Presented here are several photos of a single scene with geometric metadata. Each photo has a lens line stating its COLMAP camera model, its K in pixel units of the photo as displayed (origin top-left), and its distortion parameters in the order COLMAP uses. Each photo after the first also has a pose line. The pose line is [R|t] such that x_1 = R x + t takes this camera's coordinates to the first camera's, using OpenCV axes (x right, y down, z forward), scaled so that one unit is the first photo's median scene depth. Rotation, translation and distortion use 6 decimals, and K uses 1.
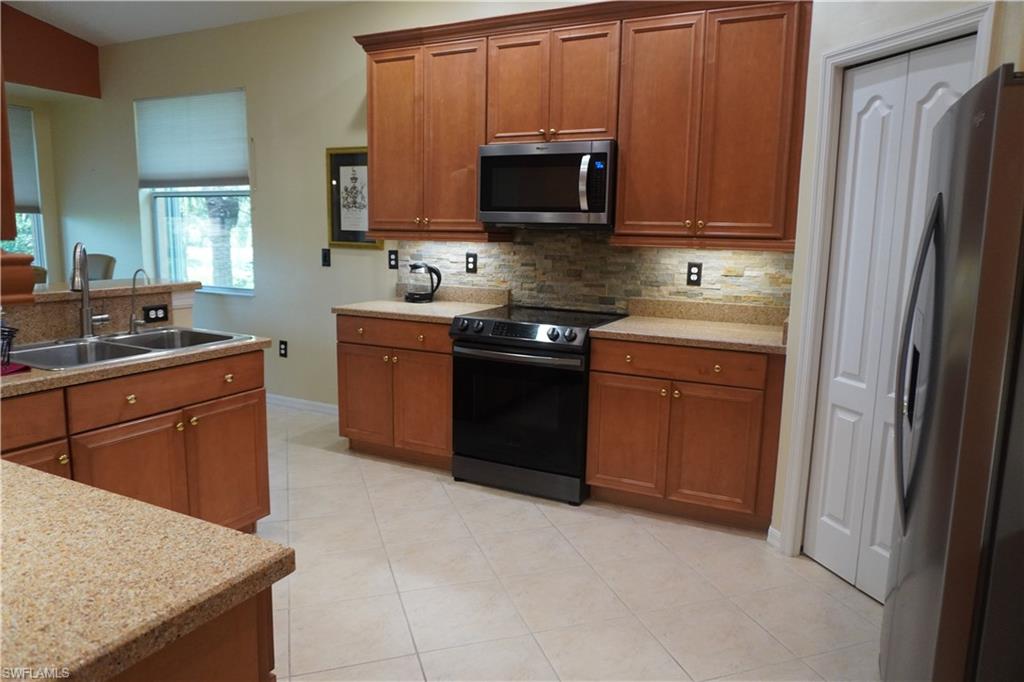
lens RADIAL K [[678.0, 0, 511.7], [0, 678.0, 337.4], [0, 0, 1]] dist [-0.049607, 0.035754]
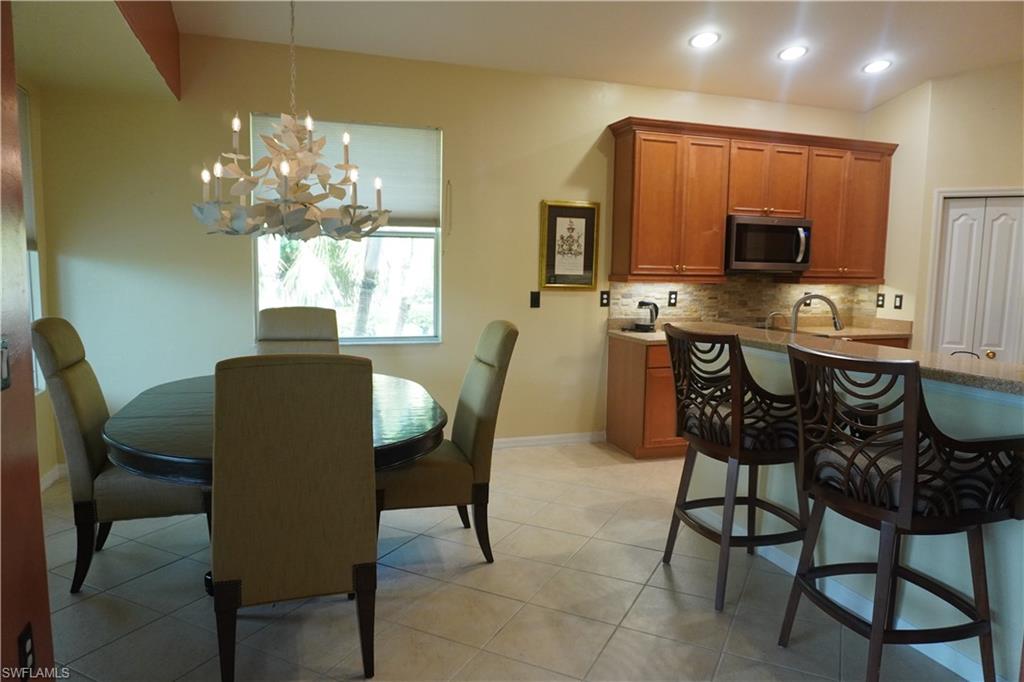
lens RADIAL K [[678.0, 0, 511.7], [0, 678.0, 337.4], [0, 0, 1]] dist [-0.049607, 0.035754]
pose [[0.713522, -0.089114, 0.694943, -1.137725], [0.103194, 0.994427, 0.021565, -0.091588], [-0.692992, 0.056327, 0.718742, 0.271306]]
